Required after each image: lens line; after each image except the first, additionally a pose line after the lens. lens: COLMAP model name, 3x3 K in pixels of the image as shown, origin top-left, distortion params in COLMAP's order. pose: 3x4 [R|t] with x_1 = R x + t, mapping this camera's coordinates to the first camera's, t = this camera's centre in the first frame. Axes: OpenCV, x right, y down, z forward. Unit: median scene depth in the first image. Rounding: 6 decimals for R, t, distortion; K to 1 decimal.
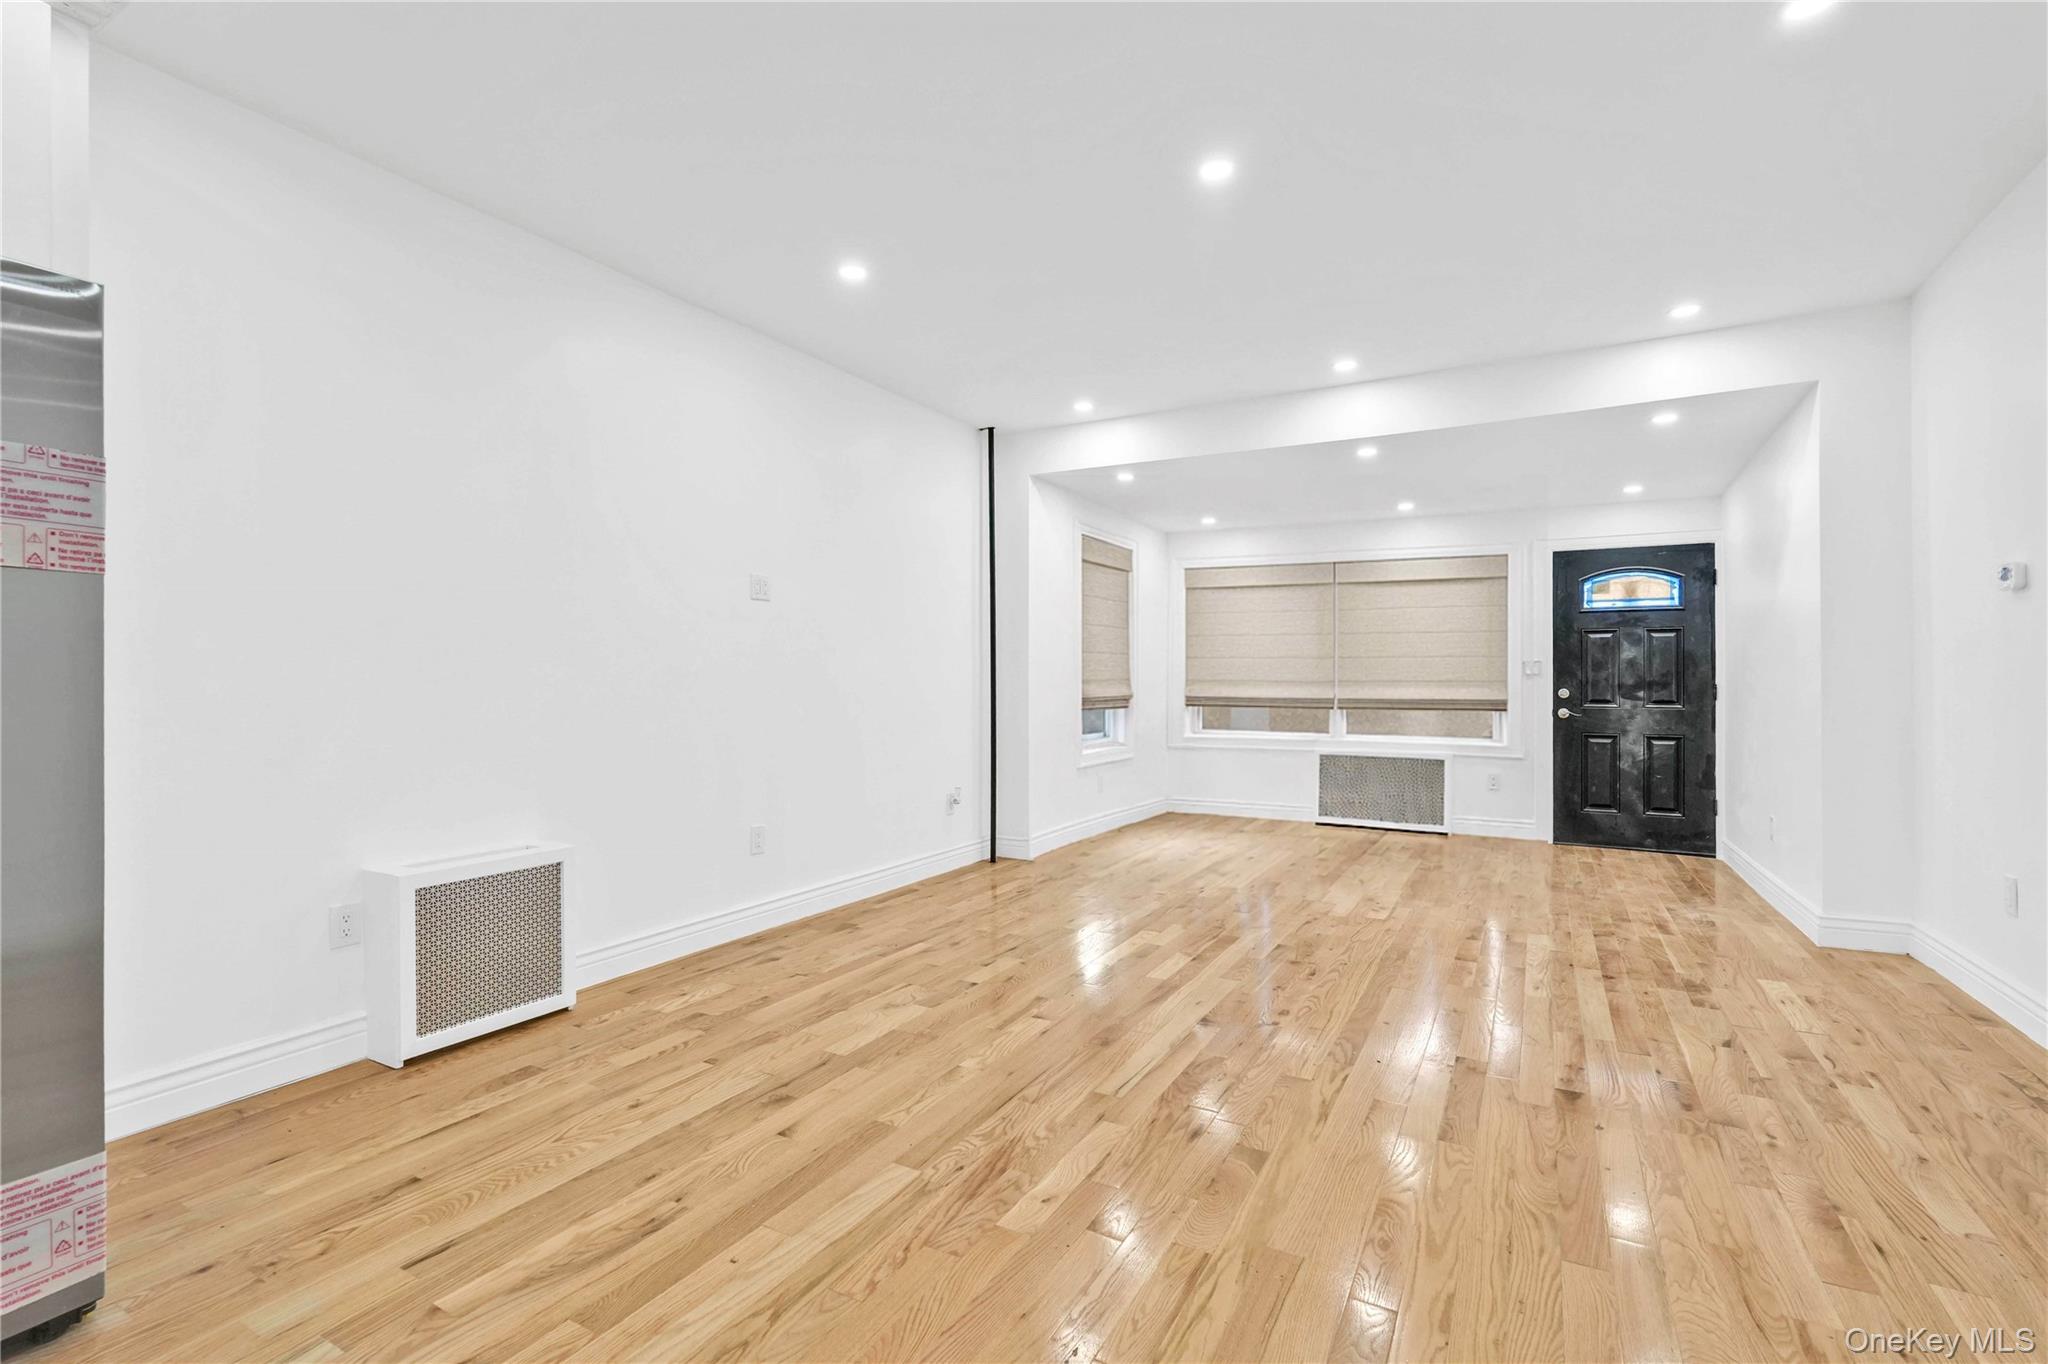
lens RADIAL K [[914.1, 0, 1024.0], [0, 914.1, 682.0], [0, 0, 1]] dist [0.001815, 0.001141]
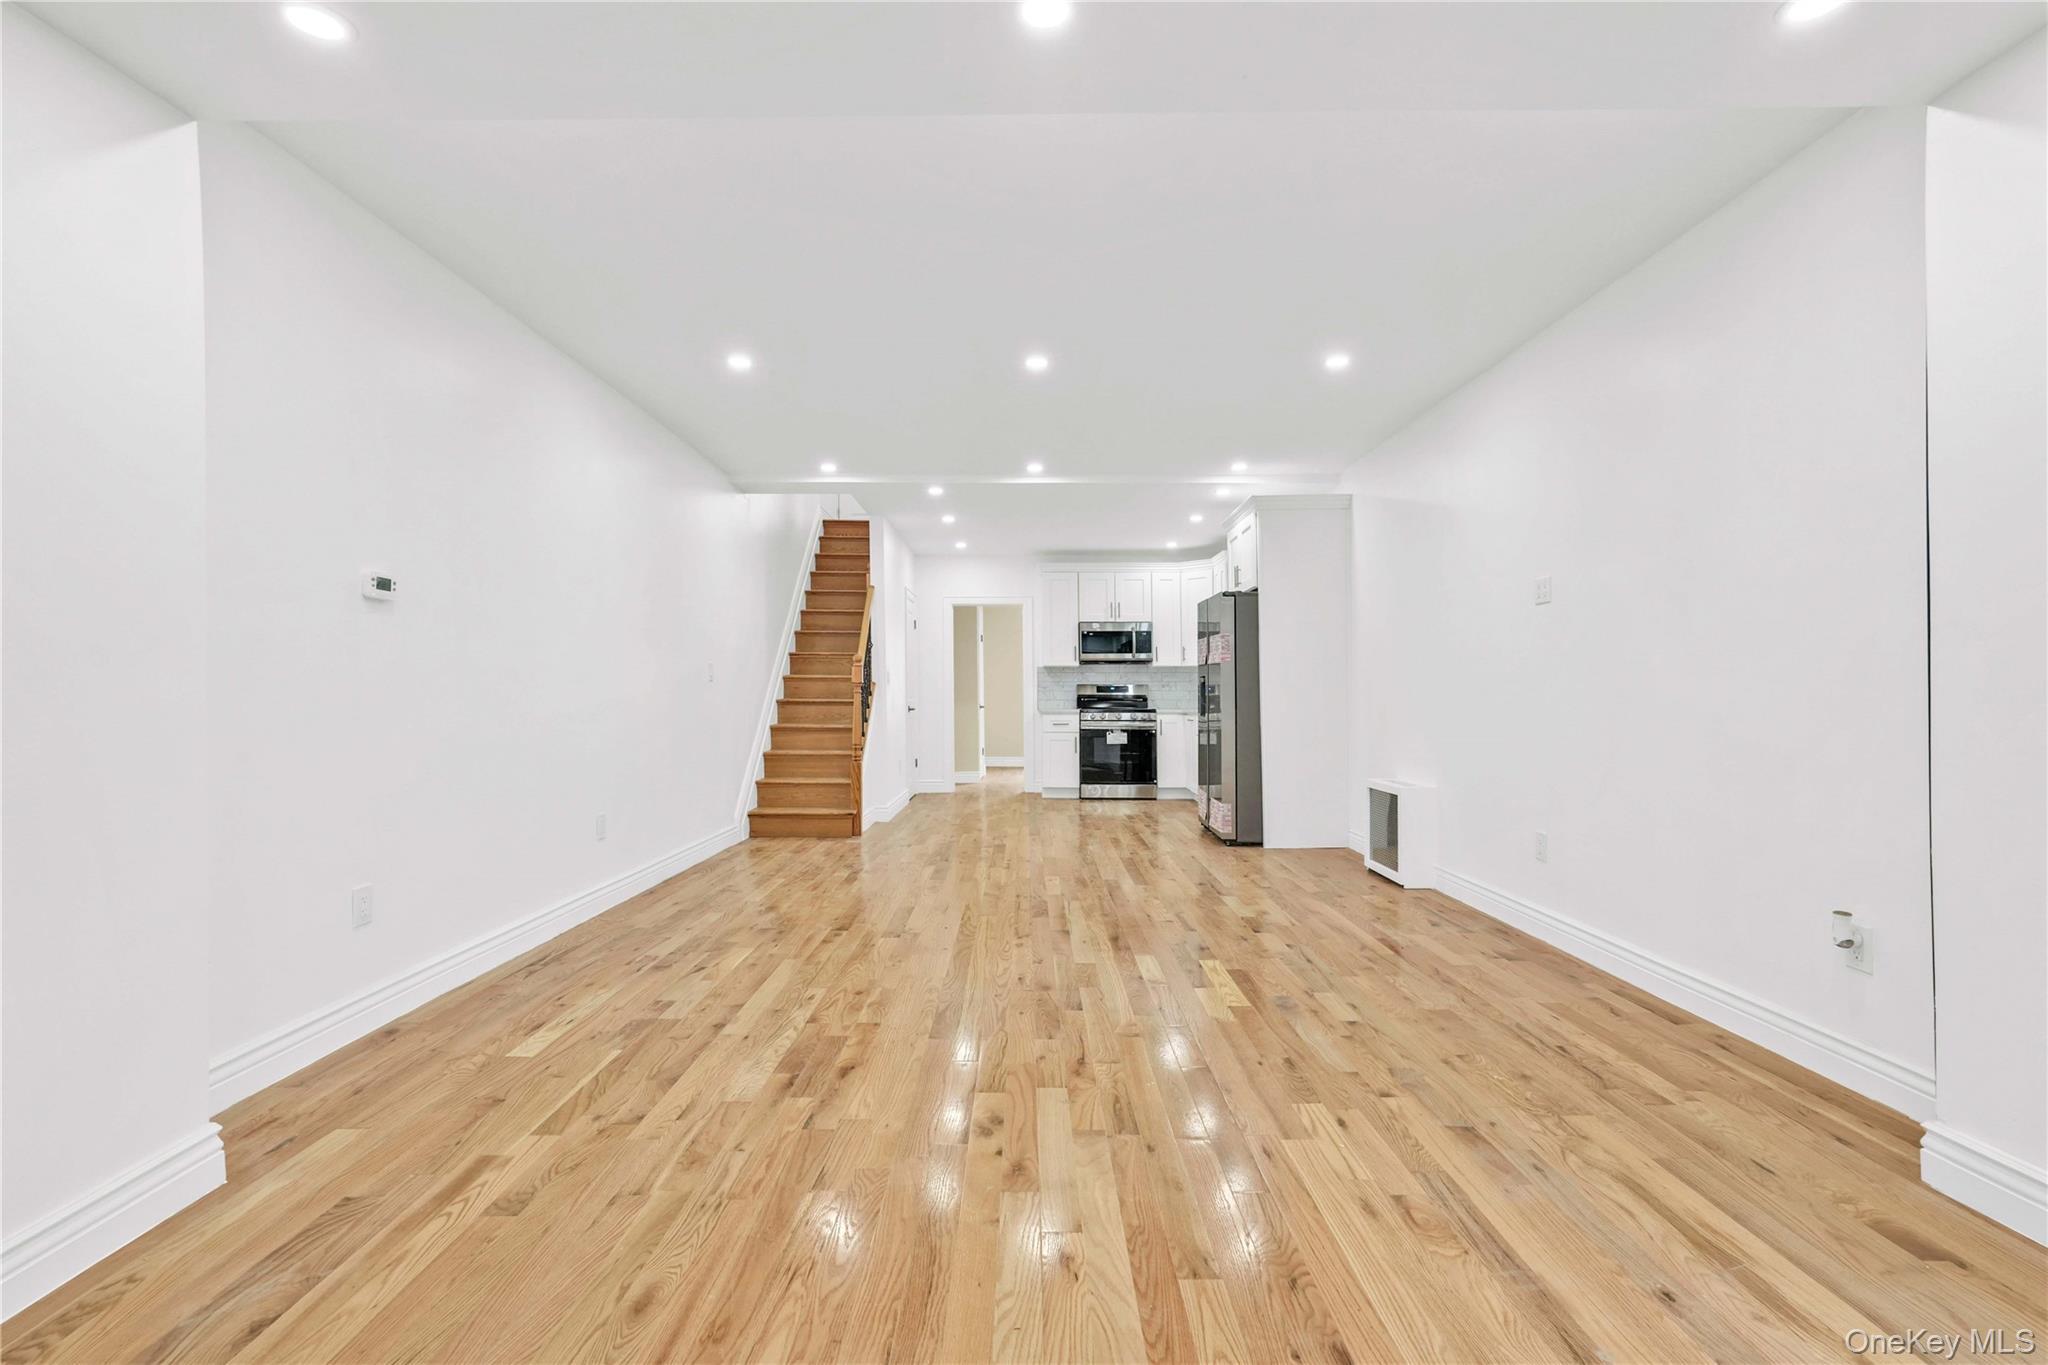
lens RADIAL K [[914.1, 0, 1024.0], [0, 914.1, 682.5], [0, 0, 1]] dist [0.001815, 0.001141]
pose [[-0.871446, -0.003750, -0.490478, 0.825004], [0.003592, 0.999895, -0.014026, 0.010605], [0.490479, -0.013984, -0.871341, 1.928293]]
